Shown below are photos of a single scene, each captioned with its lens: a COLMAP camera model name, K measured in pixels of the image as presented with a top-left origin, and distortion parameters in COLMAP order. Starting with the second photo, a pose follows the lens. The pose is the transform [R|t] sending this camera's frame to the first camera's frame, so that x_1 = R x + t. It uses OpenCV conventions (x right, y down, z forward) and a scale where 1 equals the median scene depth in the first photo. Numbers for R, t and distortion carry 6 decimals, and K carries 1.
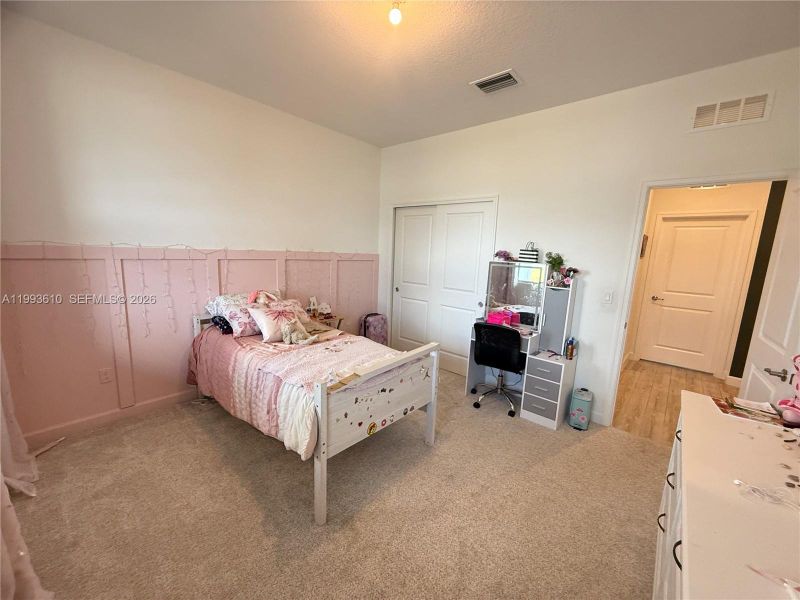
lens RADIAL K [[321.0, 0, 400.2], [0, 321.0, 301.4], [0, 0, 1]] dist [0.005447, -0.000047]
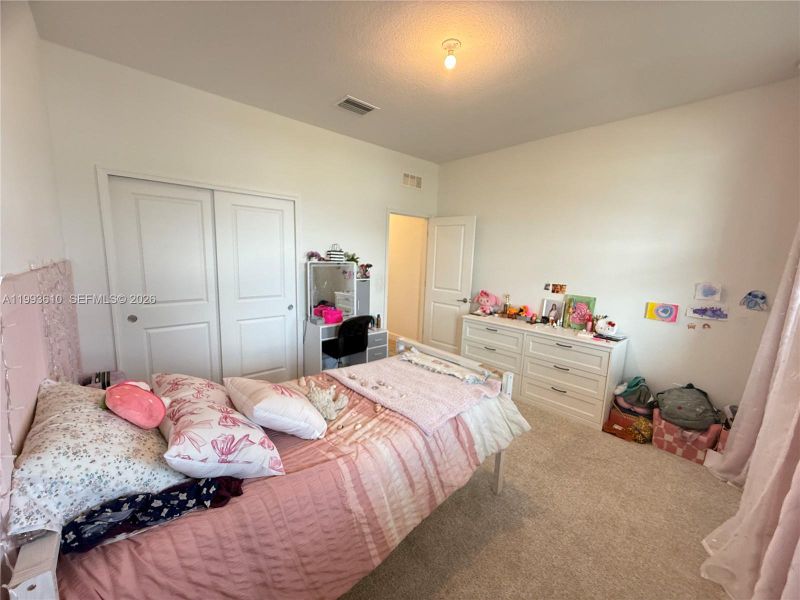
lens RADIAL K [[321.0, 0, 400.1], [0, 321.0, 301.6], [0, 0, 1]] dist [0.005447, -0.000047]
pose [[0.113268, -0.191327, 0.974969, -0.807637], [0.129366, 0.975770, 0.176455, -0.167545], [-0.985107, 0.106141, 0.135274, 0.677999]]
